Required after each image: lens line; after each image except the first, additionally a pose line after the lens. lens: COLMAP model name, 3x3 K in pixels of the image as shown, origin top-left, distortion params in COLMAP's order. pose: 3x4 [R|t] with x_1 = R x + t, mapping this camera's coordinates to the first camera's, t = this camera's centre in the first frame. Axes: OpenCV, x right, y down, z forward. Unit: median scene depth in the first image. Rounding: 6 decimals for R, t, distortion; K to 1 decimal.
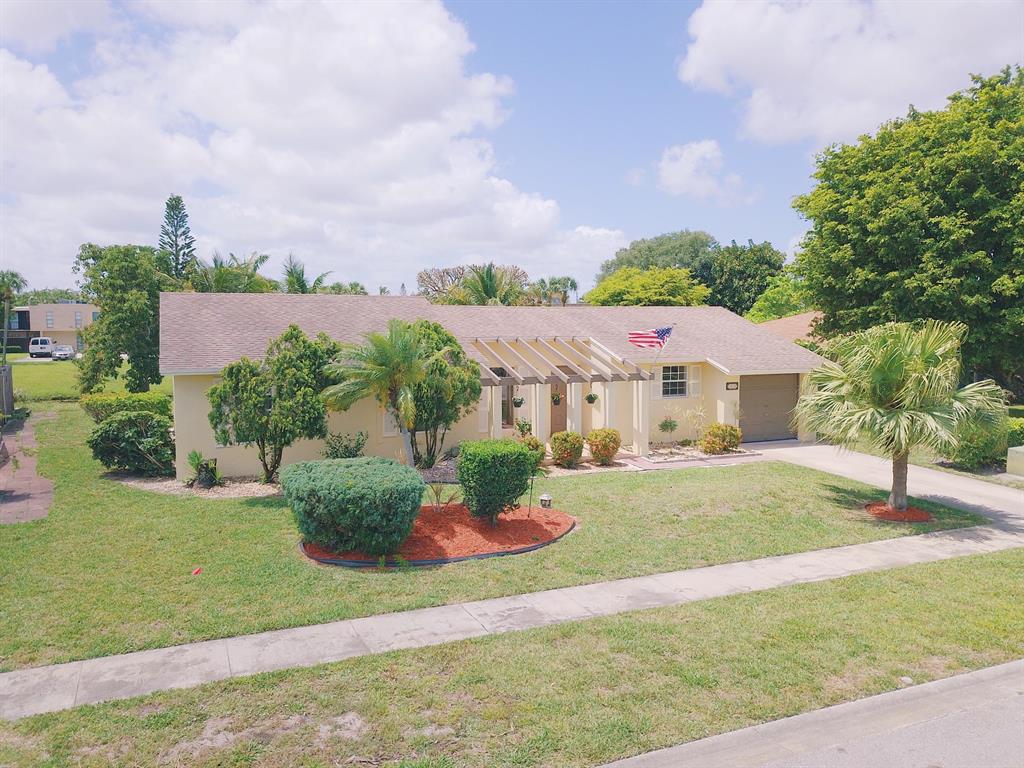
lens RADIAL K [[785.2, 0, 514.6], [0, 785.2, 375.1], [0, 0, 1]] dist [0.016371, -0.011211]
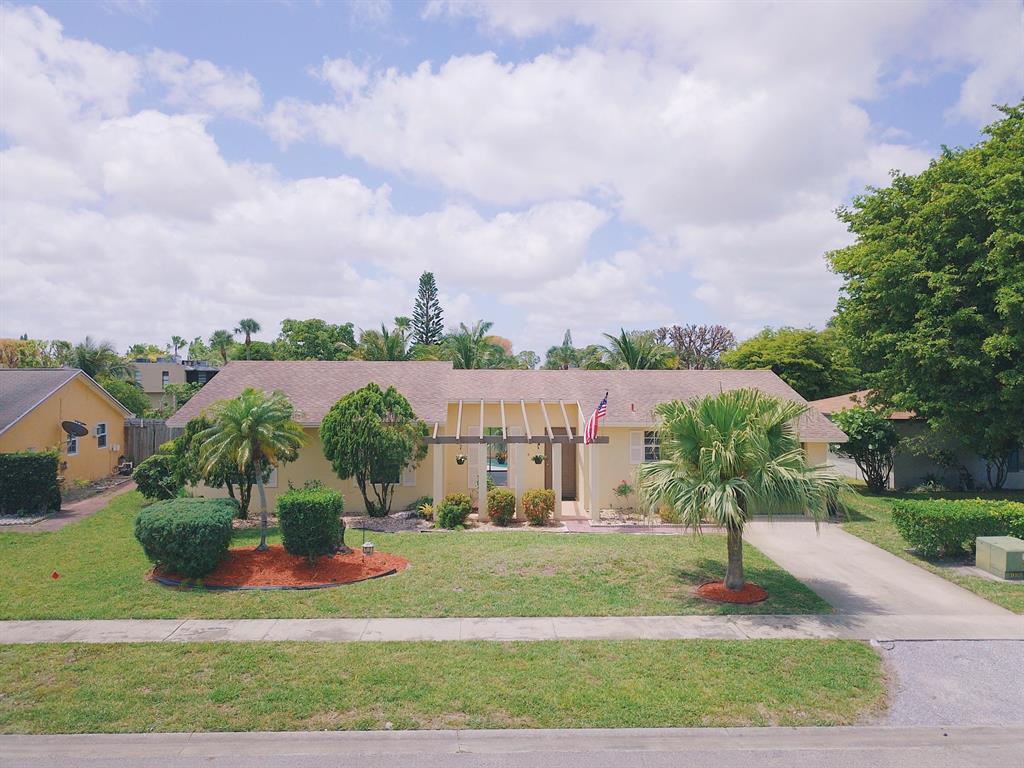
lens RADIAL K [[785.2, 0, 513.8], [0, 785.2, 381.7], [0, 0, 1]] dist [0.016371, -0.011211]
pose [[0.930511, 0.002951, -0.366252, 0.424298], [-0.028439, 0.997531, -0.064215, -0.005056], [0.365158, 0.070168, 0.928297, 0.017582]]
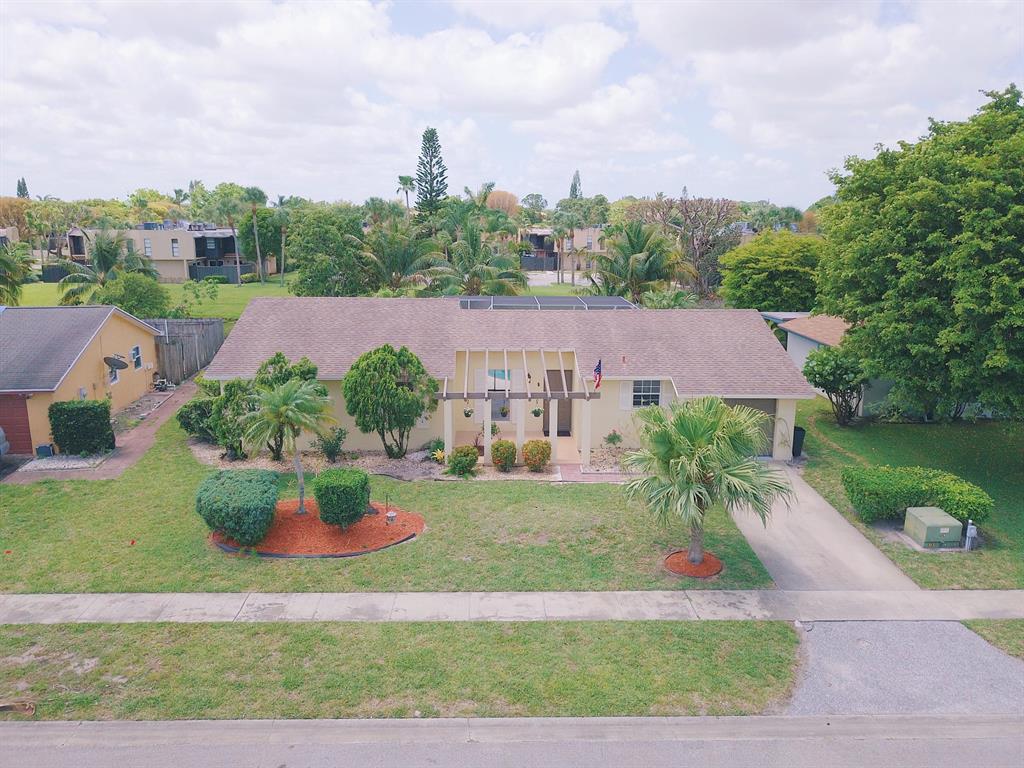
lens RADIAL K [[785.2, 0, 513.0], [0, 785.2, 386.9], [0, 0, 1]] dist [0.016371, -0.011211]
pose [[0.927100, 0.086674, -0.364654, 0.460851], [-0.032349, 0.987768, 0.152536, -0.174222], [0.373415, -0.129620, 0.918564, -0.072469]]
